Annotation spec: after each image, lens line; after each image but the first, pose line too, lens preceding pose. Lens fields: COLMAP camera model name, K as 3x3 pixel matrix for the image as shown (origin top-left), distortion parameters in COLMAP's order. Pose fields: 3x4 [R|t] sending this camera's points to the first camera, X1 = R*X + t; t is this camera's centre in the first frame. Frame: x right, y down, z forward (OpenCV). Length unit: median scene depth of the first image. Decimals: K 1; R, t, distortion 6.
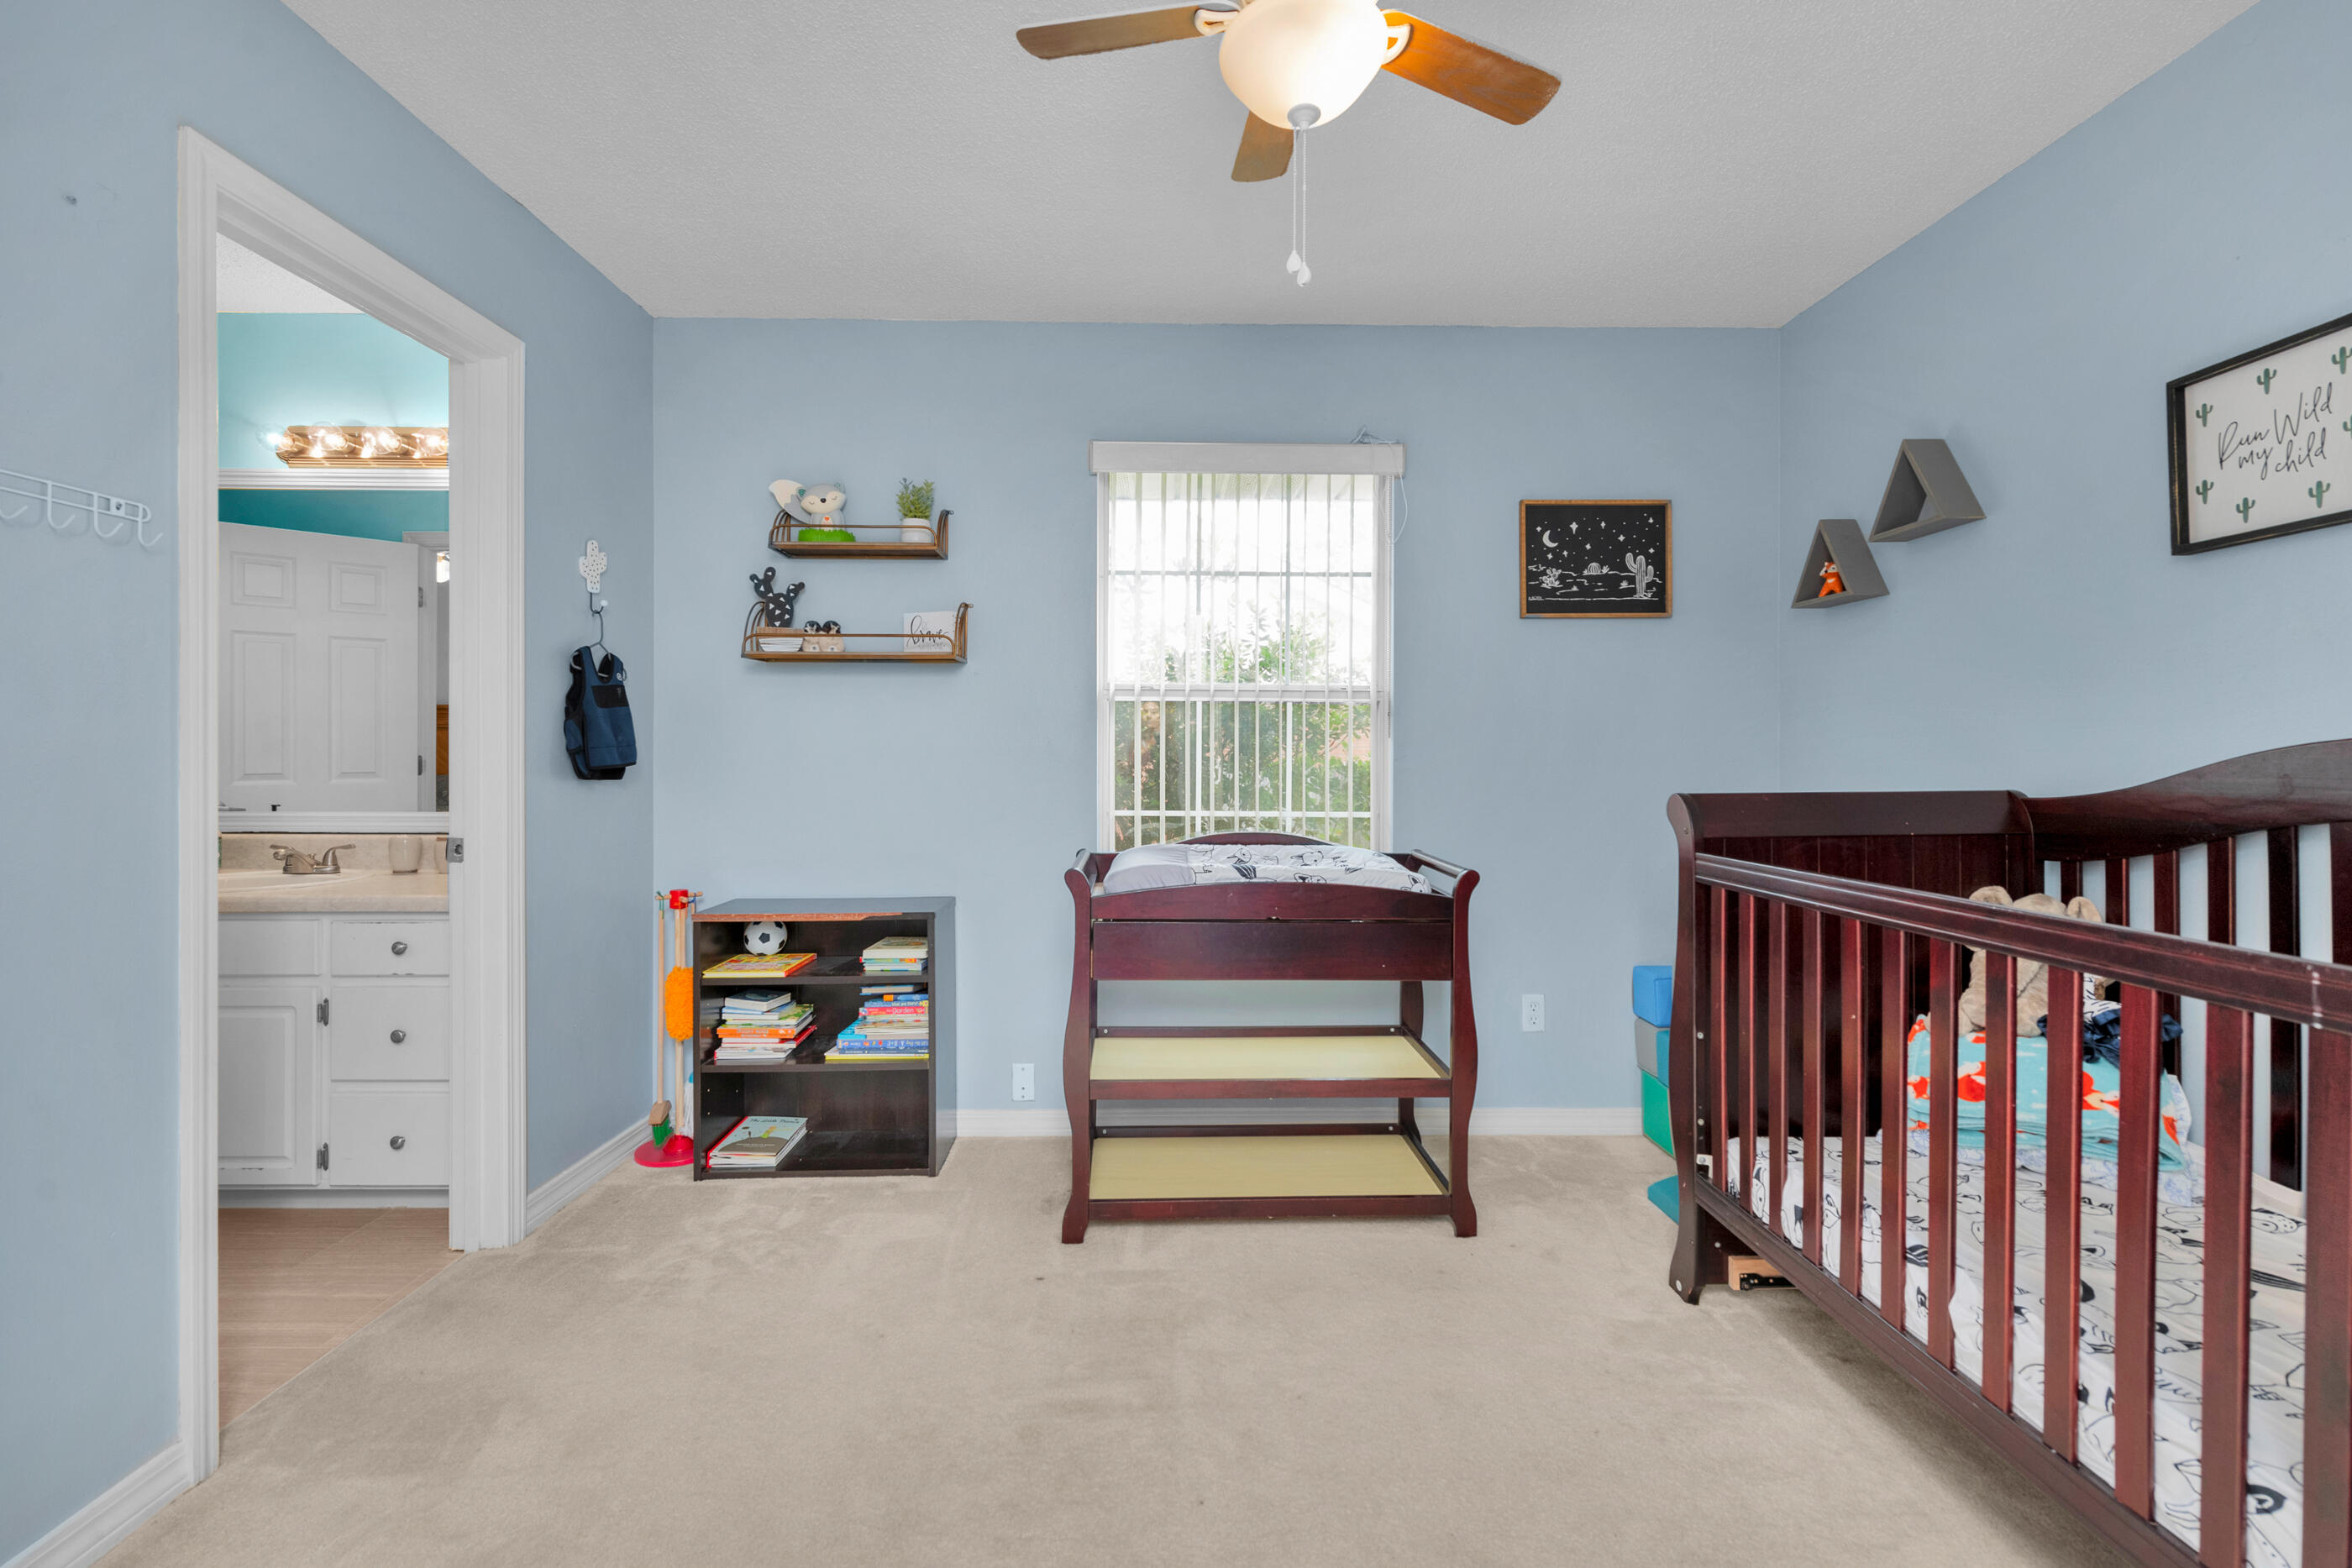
lens RADIAL K [[1039.5, 0, 1176.0], [0, 1039.5, 784.0], [0, 0, 1]] dist [0.019103, 0.000001]
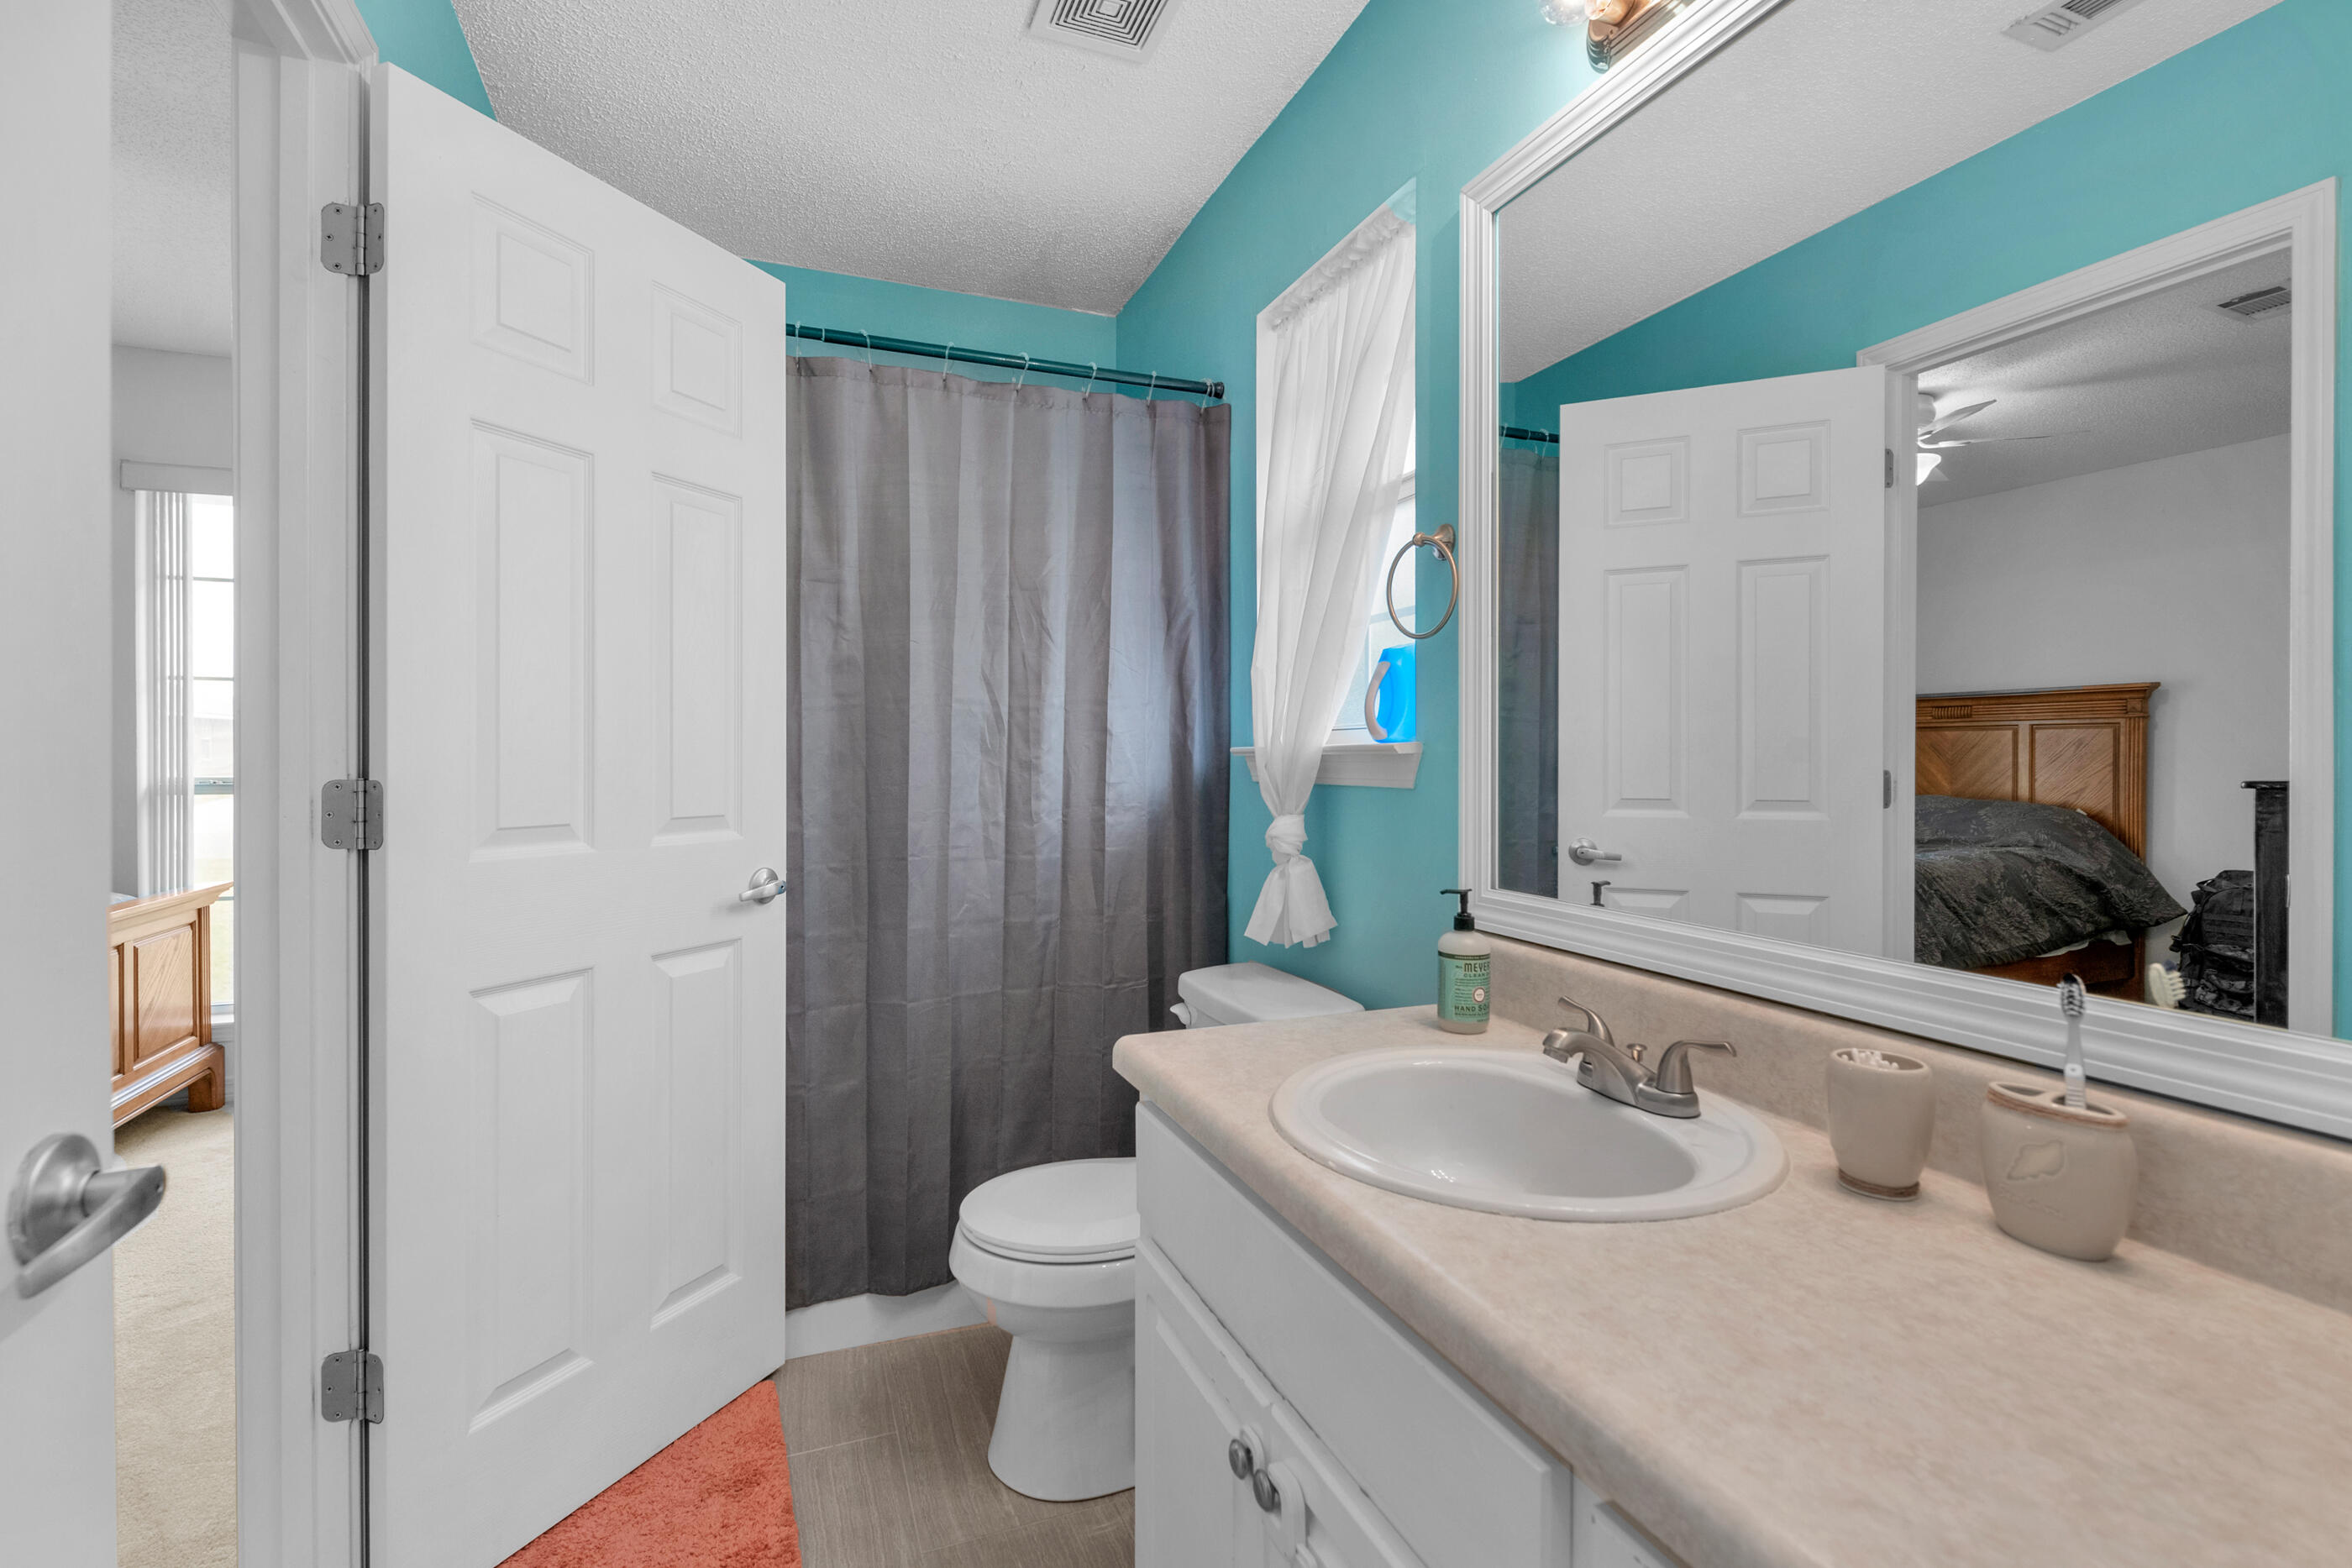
lens RADIAL K [[1039.5, 0, 1176.0], [0, 1039.5, 784.0], [0, 0, 1]] dist [0.019103, 0.000001]
pose [[0.362930, -0.004983, -0.931803, -0.363181], [-0.008649, 0.999925, -0.008716, -0.012708], [0.931776, 0.011223, 0.362860, 0.483968]]
